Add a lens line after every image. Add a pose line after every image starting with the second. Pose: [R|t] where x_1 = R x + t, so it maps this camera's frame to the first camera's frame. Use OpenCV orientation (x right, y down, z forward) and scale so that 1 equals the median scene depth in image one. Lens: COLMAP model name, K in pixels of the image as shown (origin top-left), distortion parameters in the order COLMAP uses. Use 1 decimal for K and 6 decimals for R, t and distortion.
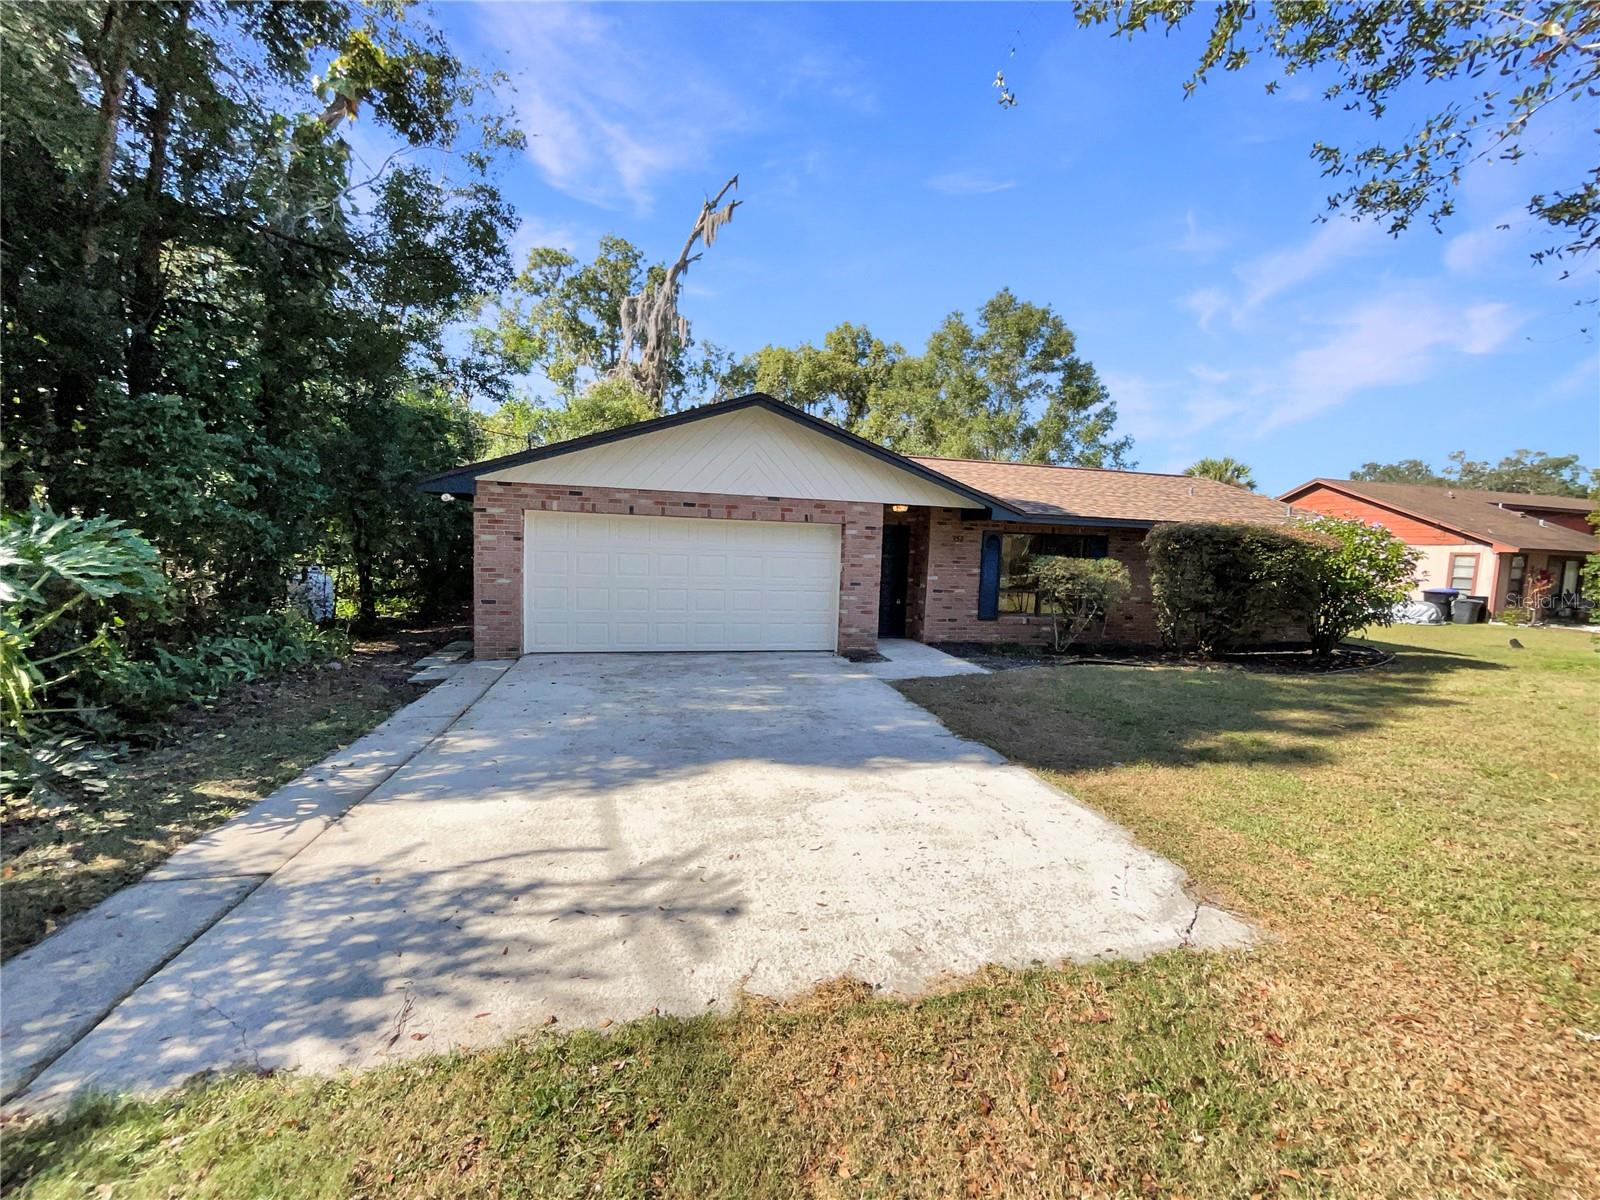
lens RADIAL K [[652.6, 0, 787.8], [0, 652.6, 593.5], [0, 0, 1]] dist [-0.002464, 0.002031]
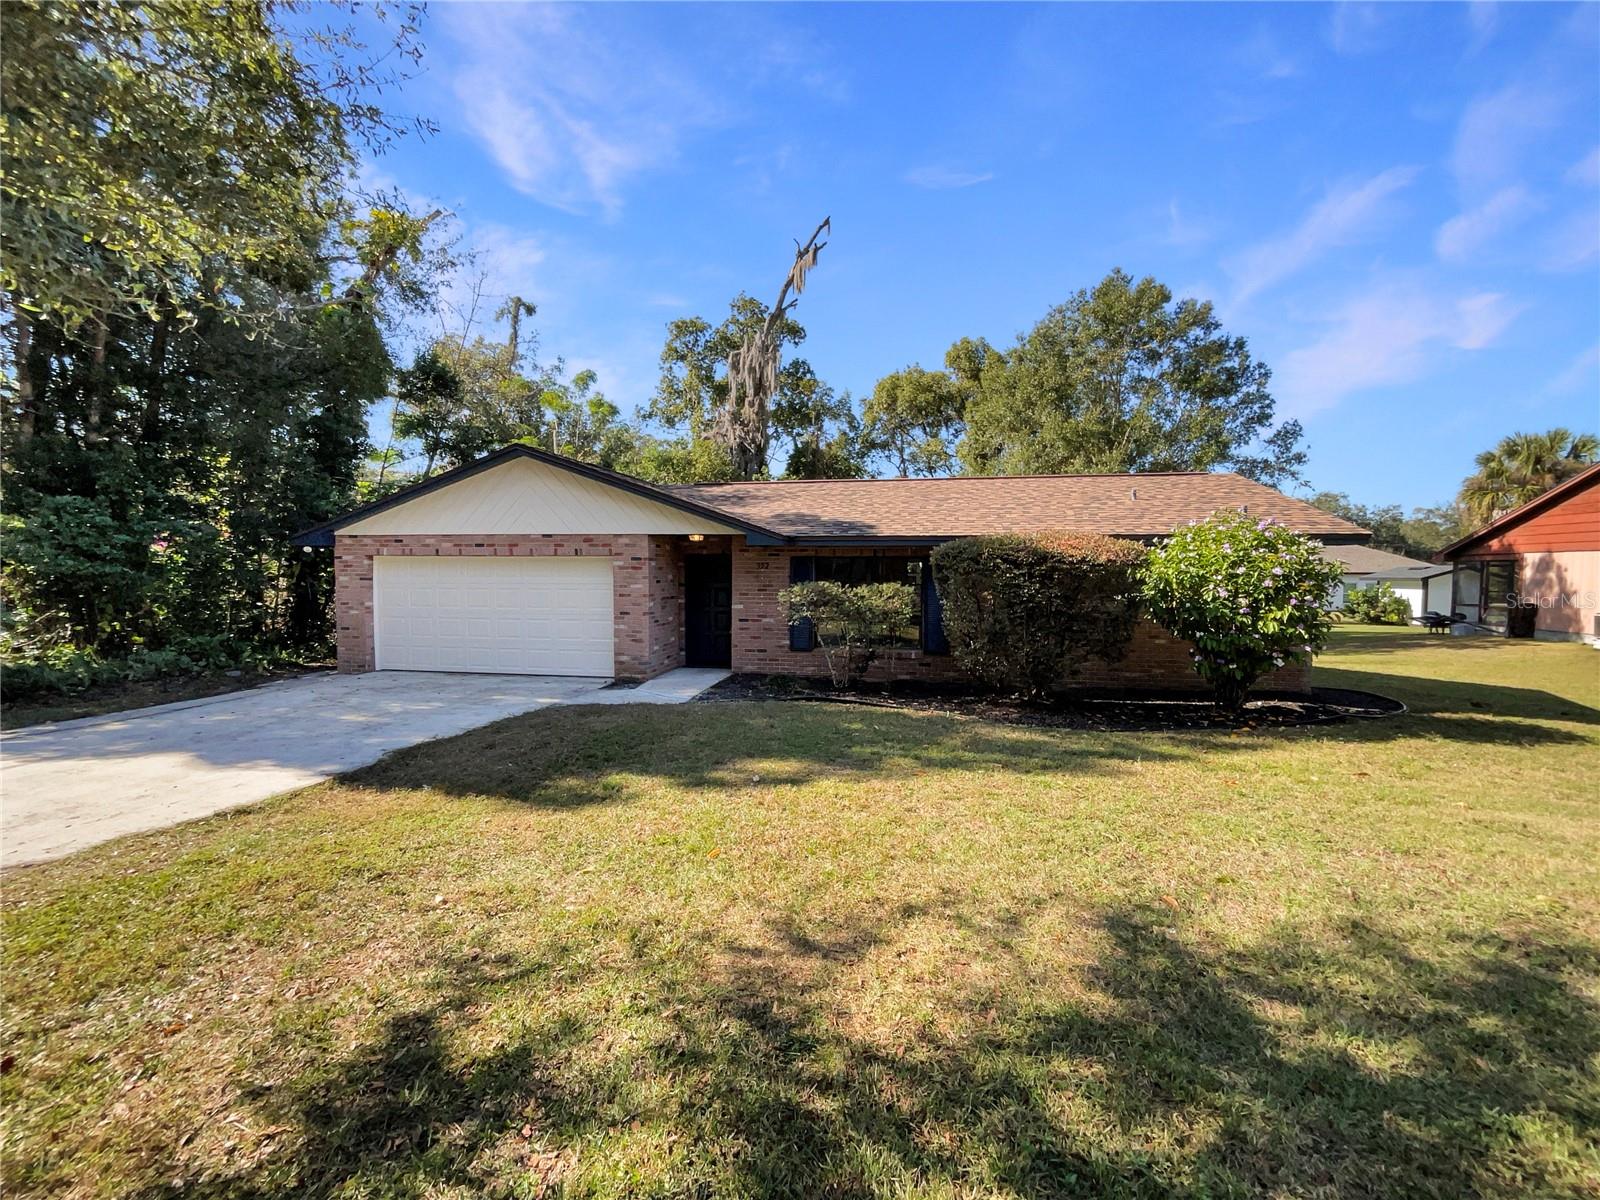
lens RADIAL K [[652.6, 0, 786.2], [0, 652.6, 602.9], [0, 0, 1]] dist [-0.002464, 0.002031]
pose [[0.915319, -0.012954, -0.402521, 0.746194], [-0.001744, 0.999346, -0.036127, 0.006385], [0.402726, 0.033769, 0.914697, 0.151349]]
